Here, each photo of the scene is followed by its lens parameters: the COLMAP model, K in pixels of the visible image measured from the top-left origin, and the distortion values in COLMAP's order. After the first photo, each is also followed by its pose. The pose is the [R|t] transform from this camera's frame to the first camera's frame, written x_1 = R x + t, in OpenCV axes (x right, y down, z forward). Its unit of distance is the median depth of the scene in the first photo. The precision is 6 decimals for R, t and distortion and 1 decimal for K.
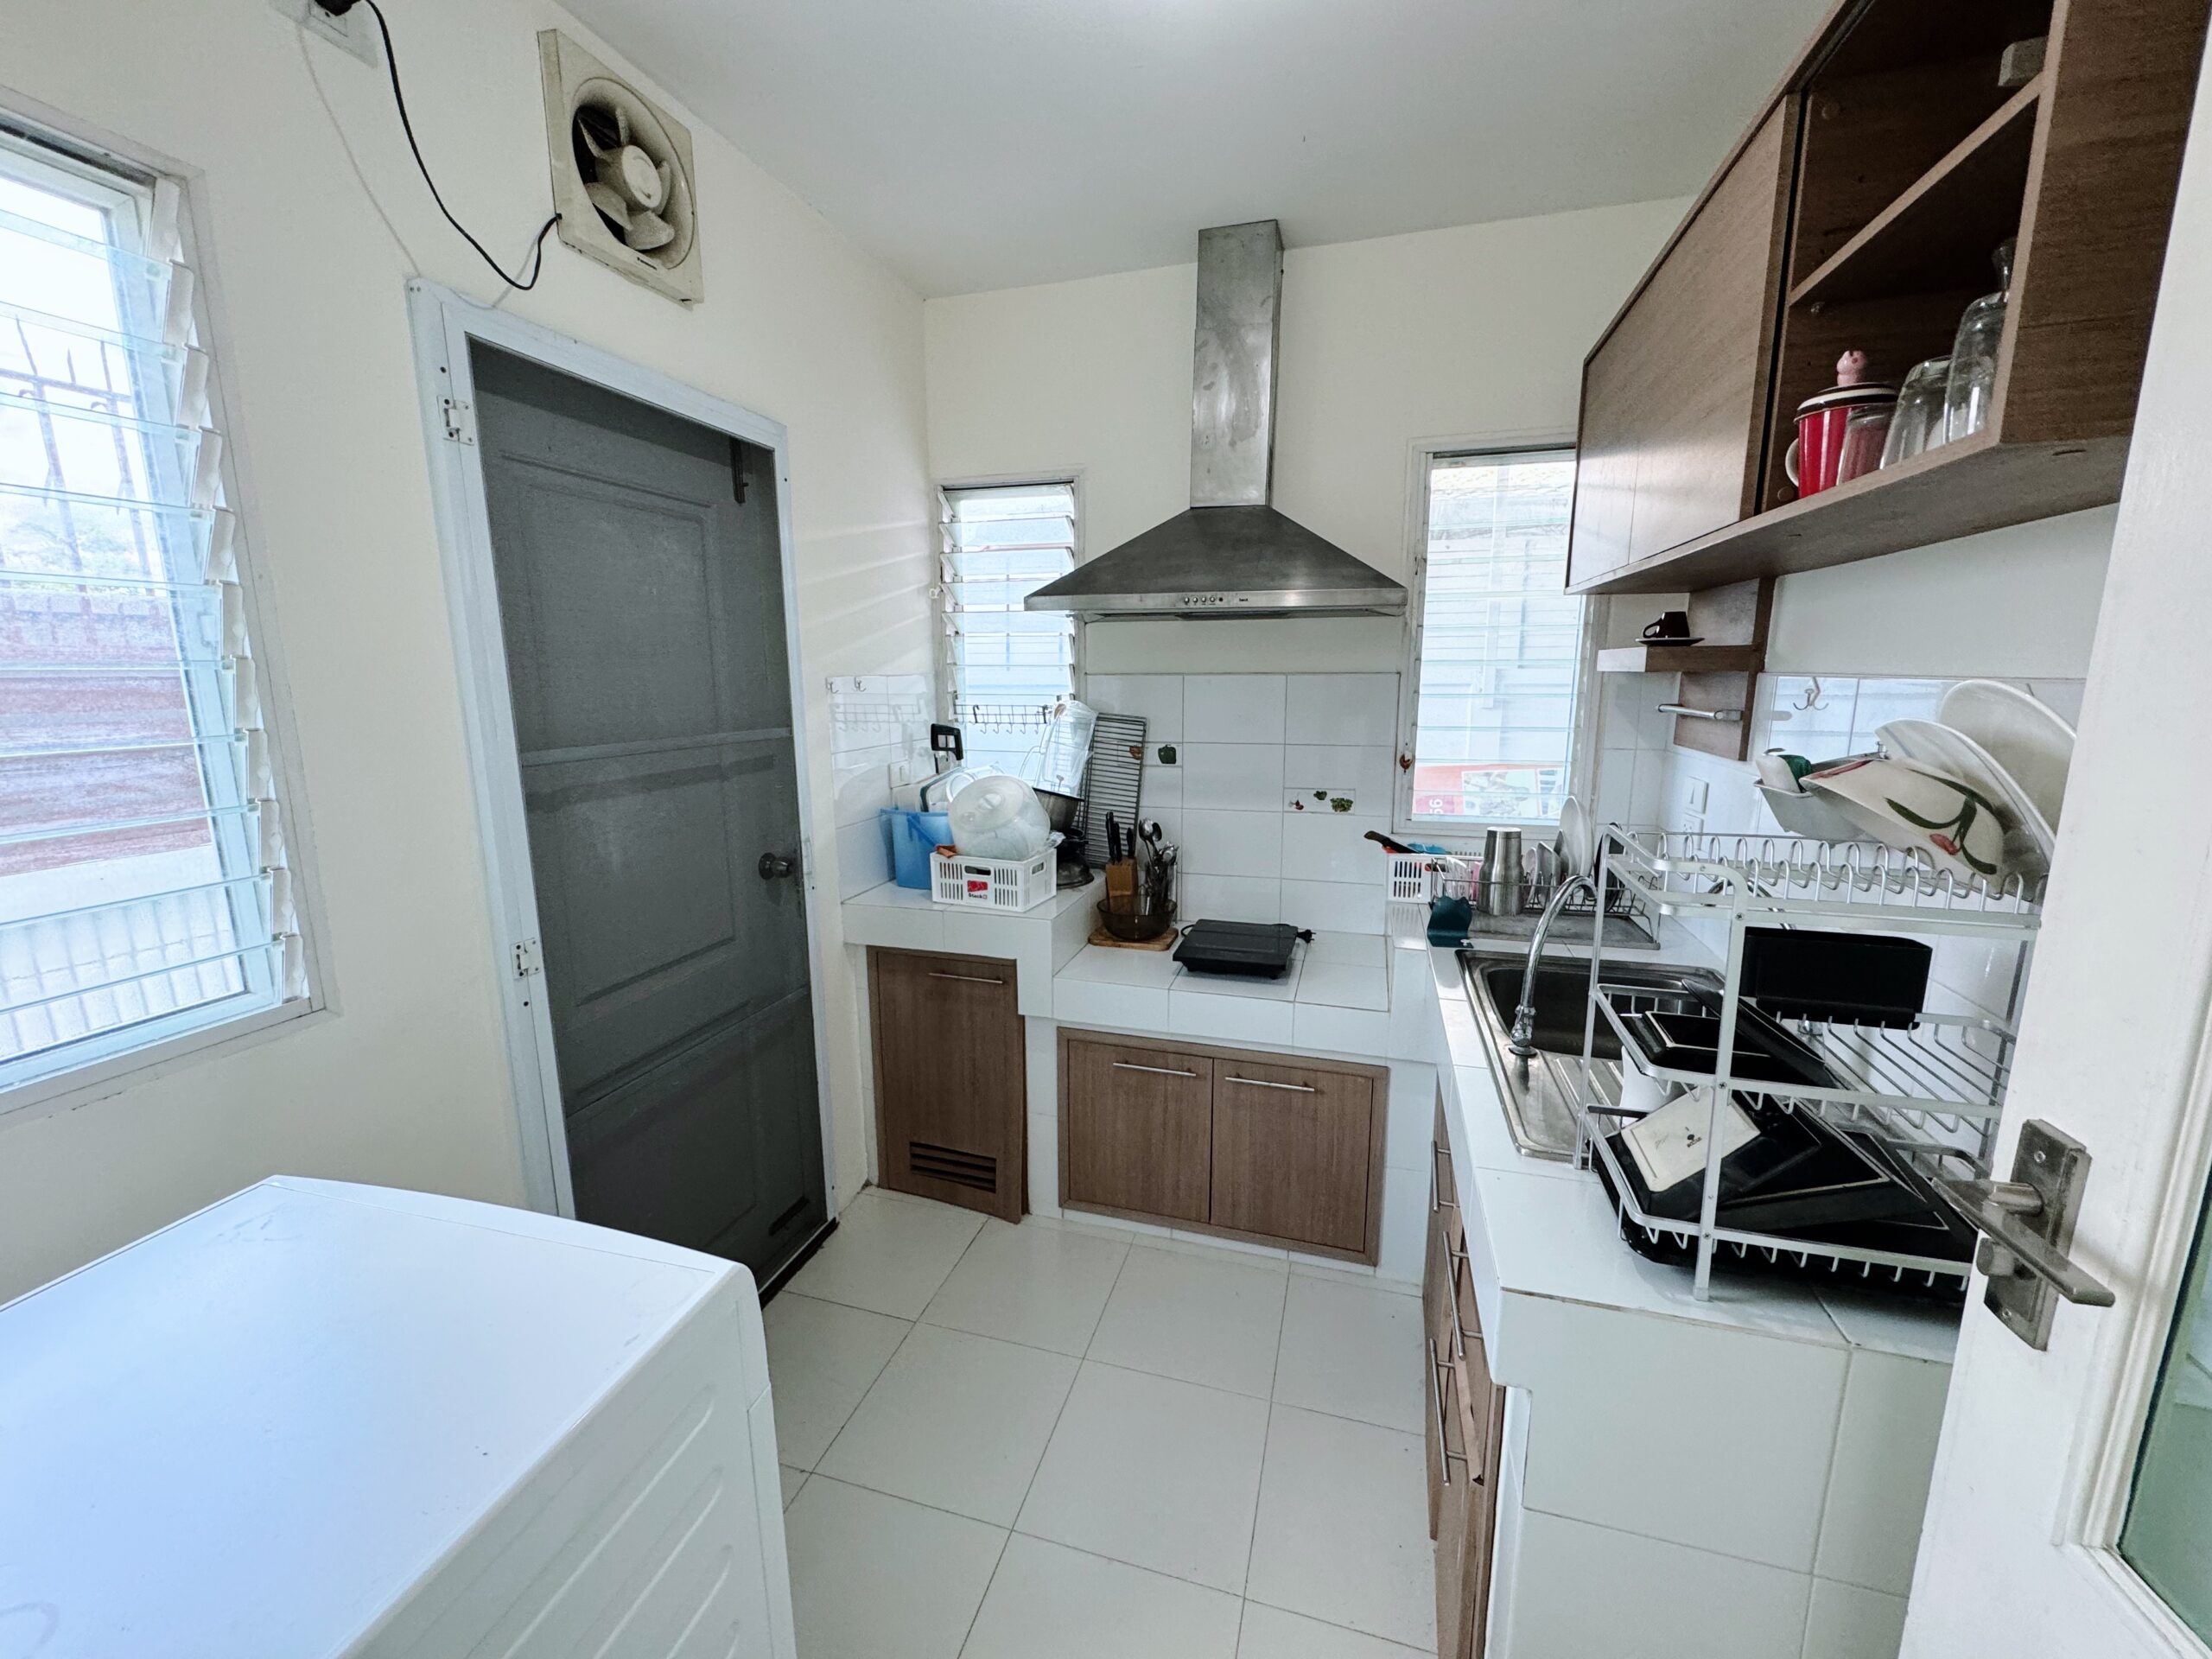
lens RADIAL K [[886.8, 0, 1100.6], [0, 886.8, 821.5], [0, 0, 1]] dist [-0.009882, 0.003202]
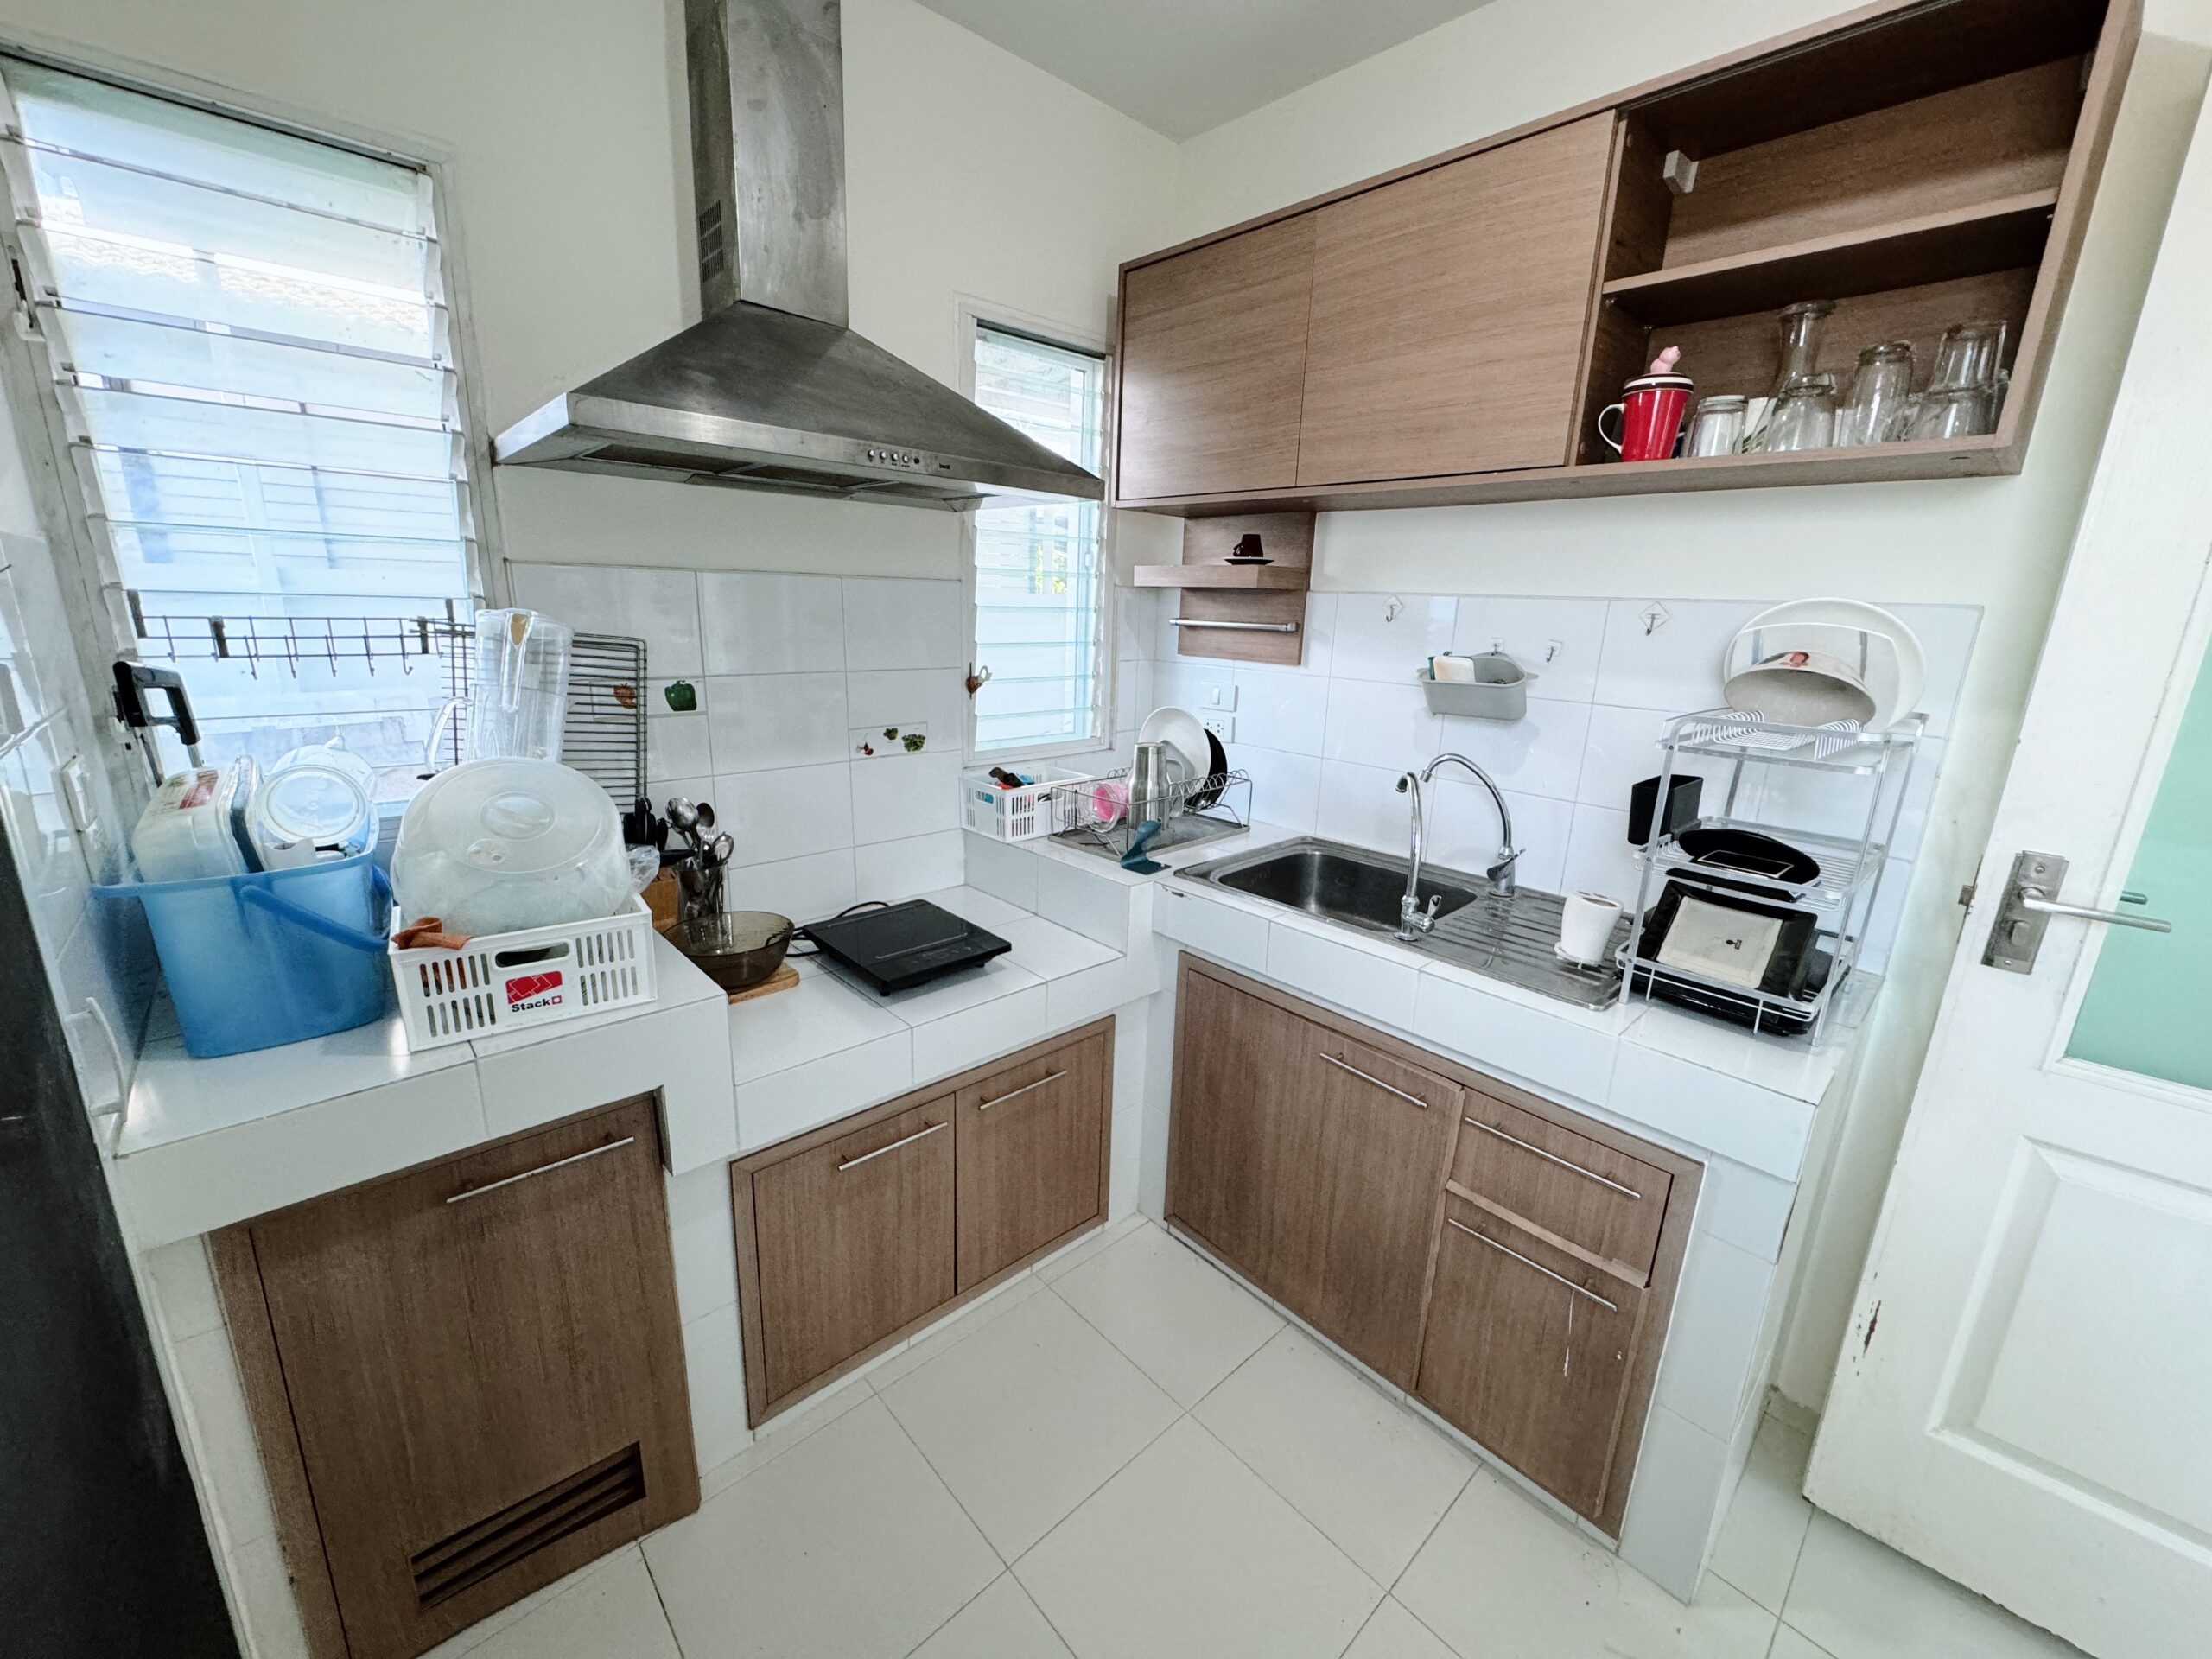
lens RADIAL K [[886.8, 0, 1100.6], [0, 886.8, 821.5], [0, 0, 1]] dist [-0.009882, 0.003202]
pose [[0.502498, -0.188178, 0.843851, -0.378739], [0.114915, 0.981903, 0.150533, -0.055009], [-0.856908, 0.021328, 0.515029, 0.469383]]
